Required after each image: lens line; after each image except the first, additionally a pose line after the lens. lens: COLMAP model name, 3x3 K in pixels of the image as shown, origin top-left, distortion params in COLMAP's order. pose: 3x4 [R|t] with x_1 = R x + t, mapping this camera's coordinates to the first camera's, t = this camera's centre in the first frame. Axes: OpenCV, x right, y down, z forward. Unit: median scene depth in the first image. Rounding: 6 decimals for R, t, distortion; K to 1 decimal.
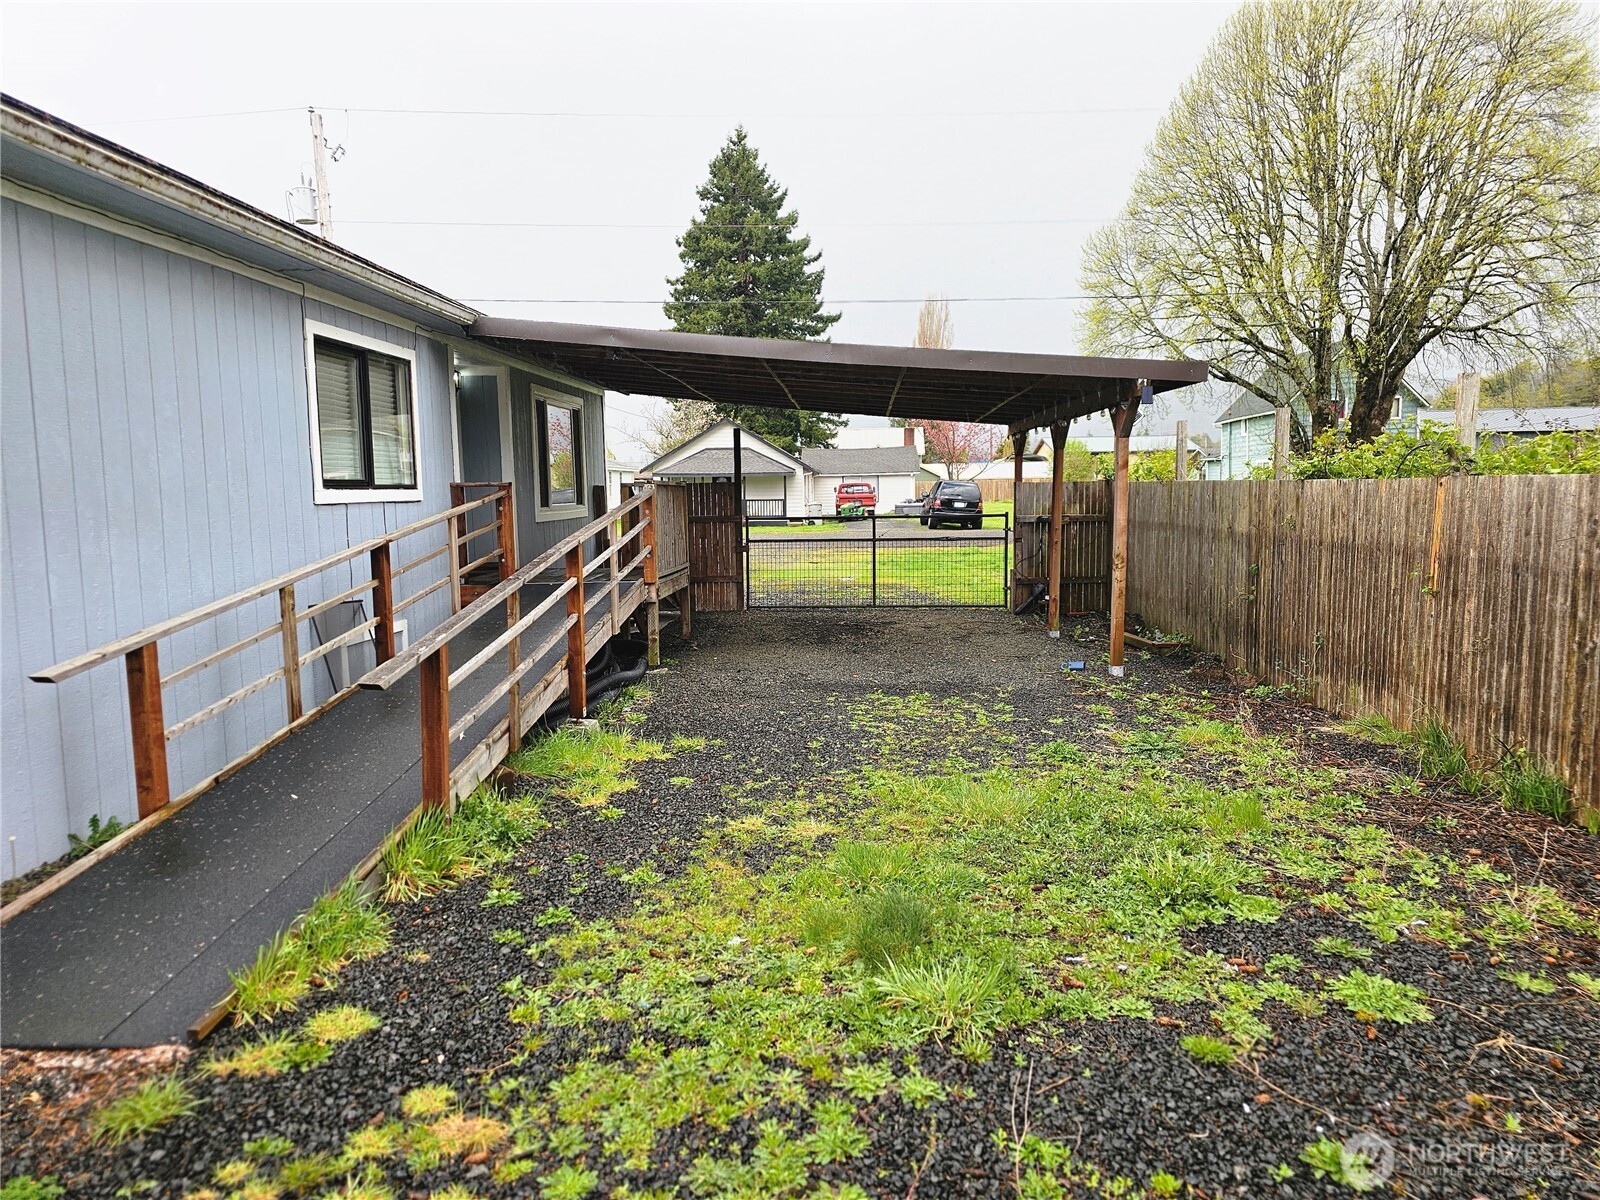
lens RADIAL K [[1071.2, 0, 794.3], [0, 1071.2, 567.5], [0, 0, 1]] dist [0.076212, -0.000696]
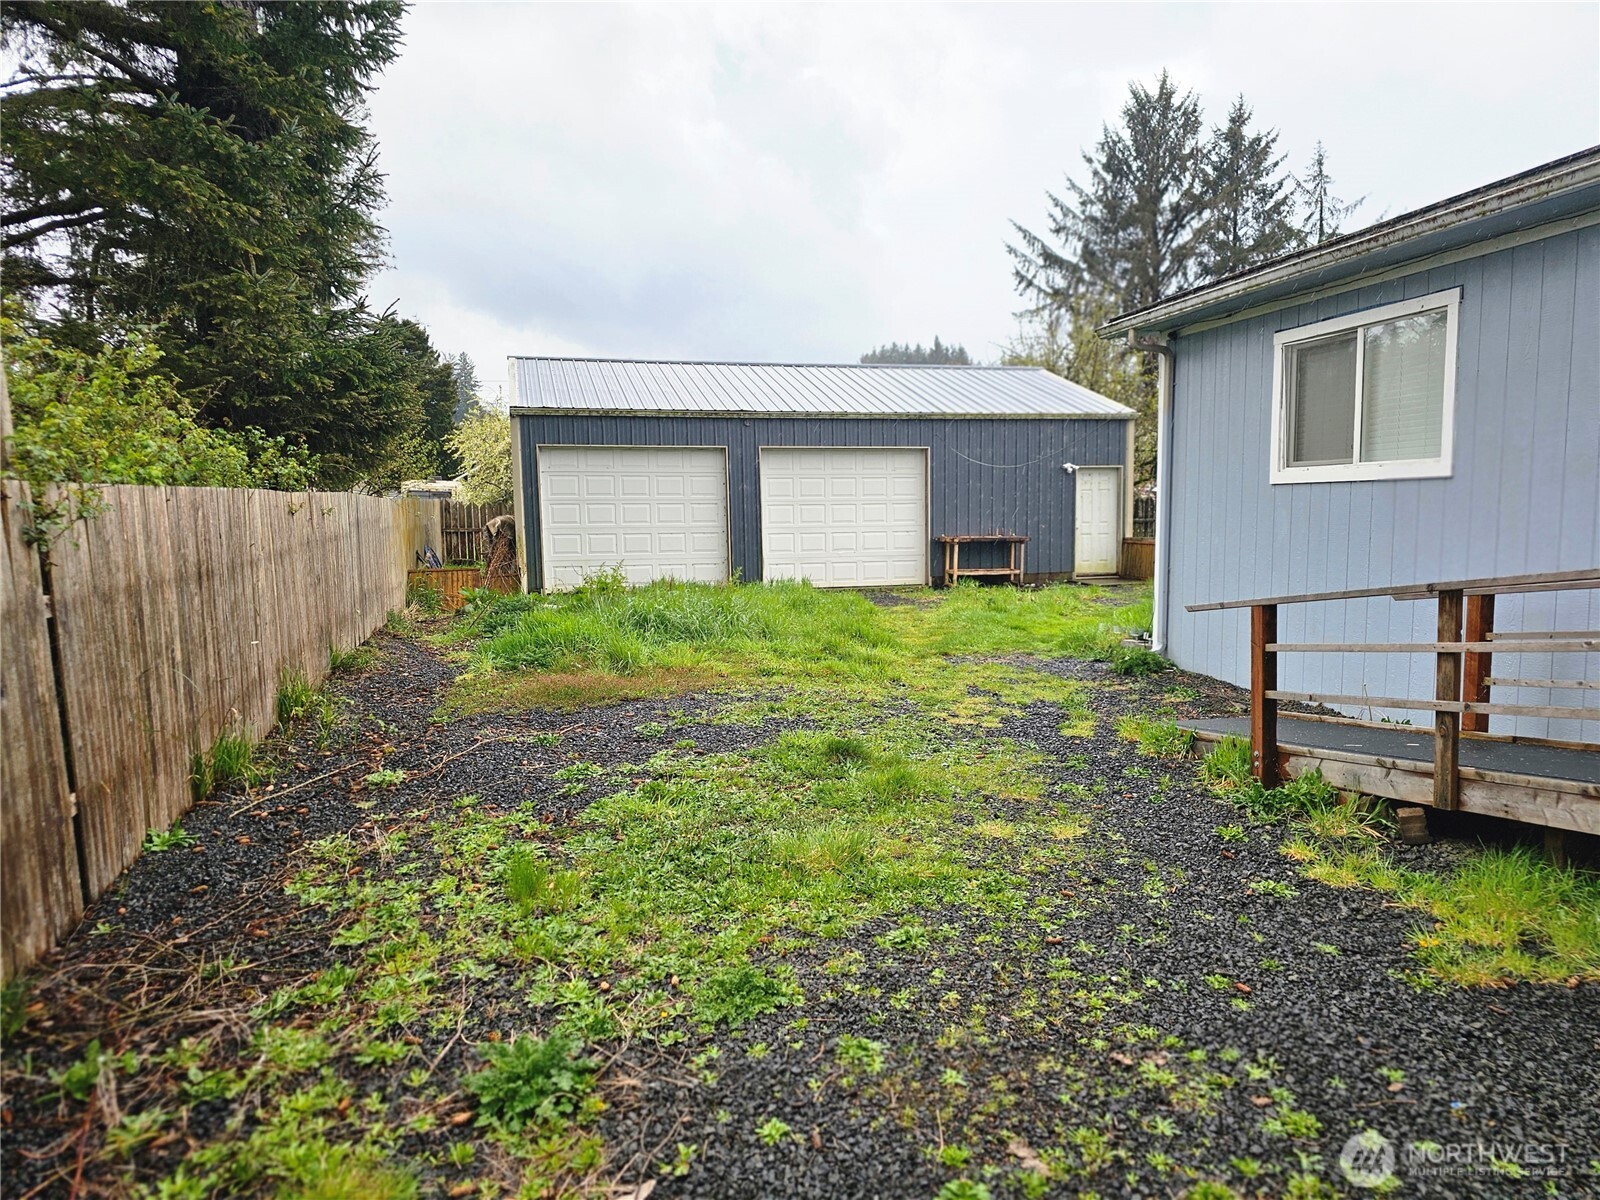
lens RADIAL K [[1077.3, 0, 800.6], [0, 1077.3, 604.9], [0, 0, 1]] dist [0.021280, -0.002026]
pose [[-0.958036, 0.047962, -0.282608, 0.130715], [0.000205, 0.986017, 0.166645, -0.034095], [0.286649, 0.159594, -0.944649, 0.540456]]
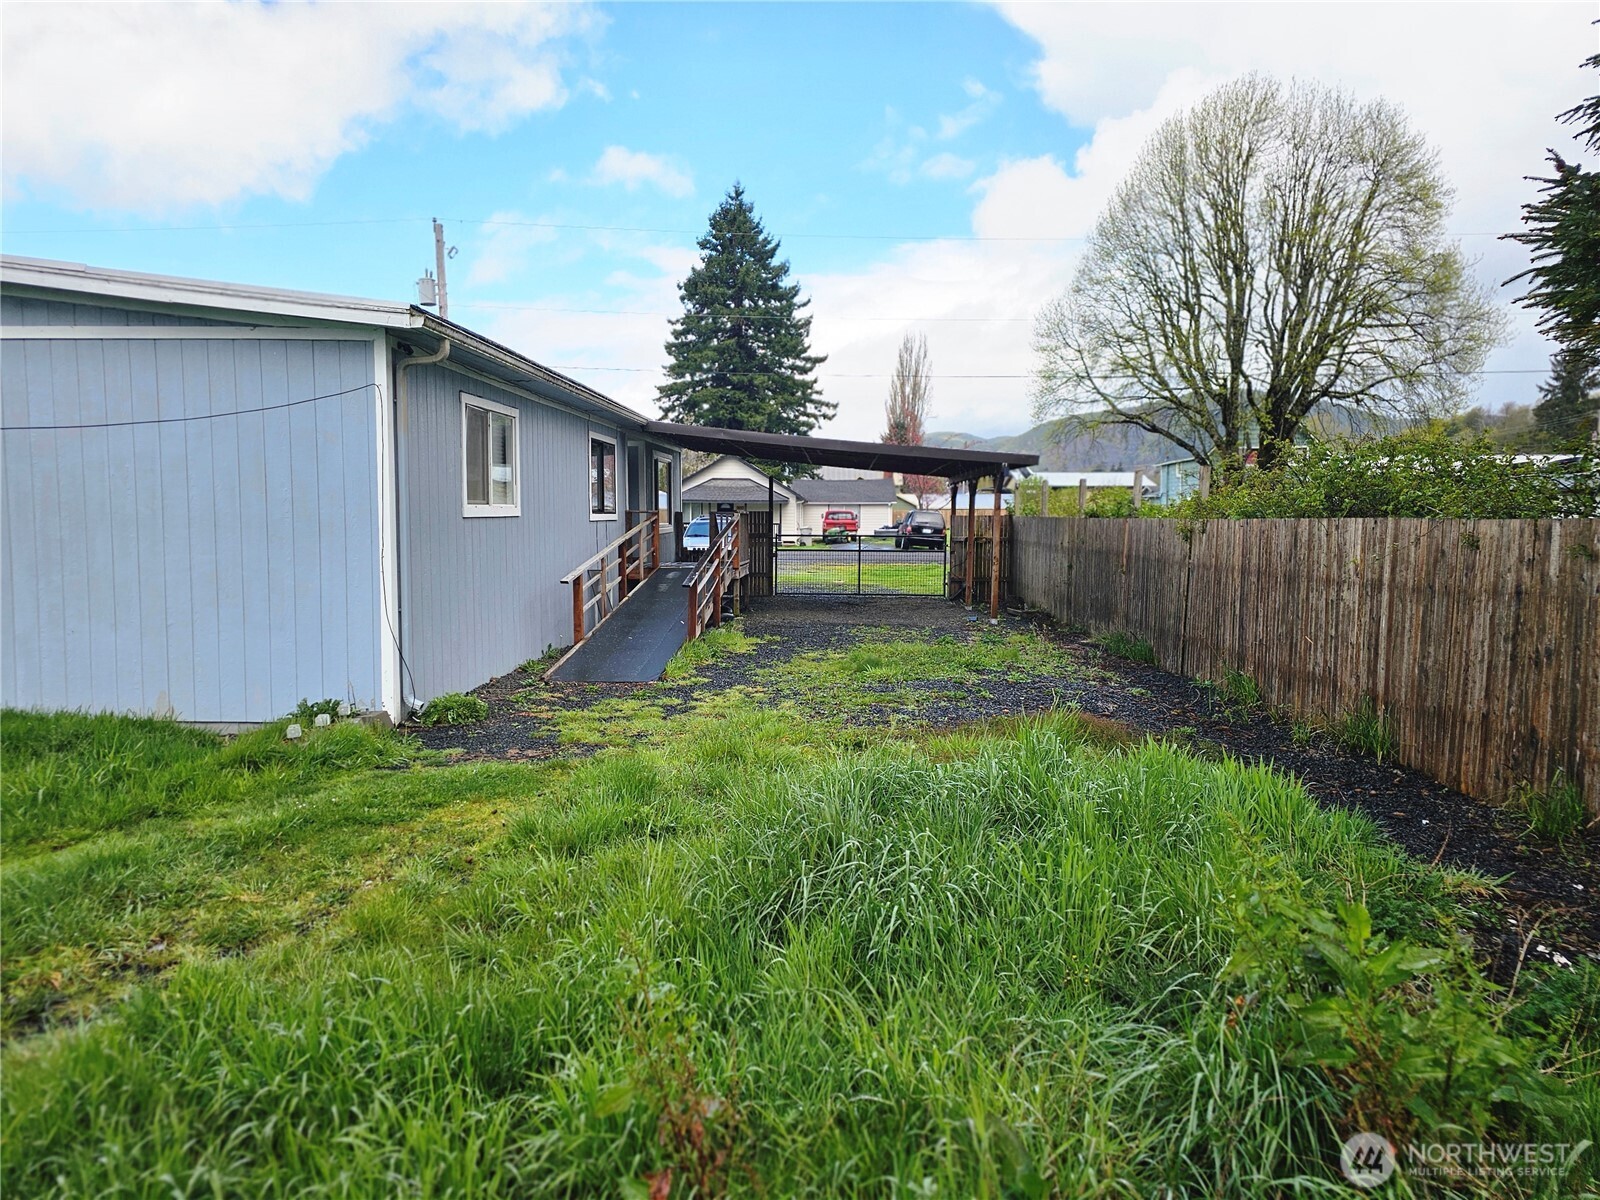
lens RADIAL K [[1071.2, 0, 794.3], [0, 1071.2, 567.5], [0, 0, 1]] dist [0.076212, -0.000696]
pose [[0.999636, 0.018232, 0.019873, -0.039094], [-0.017759, 0.999561, -0.023704, 0.029746], [-0.020296, 0.023343, 0.999521, -0.428830]]
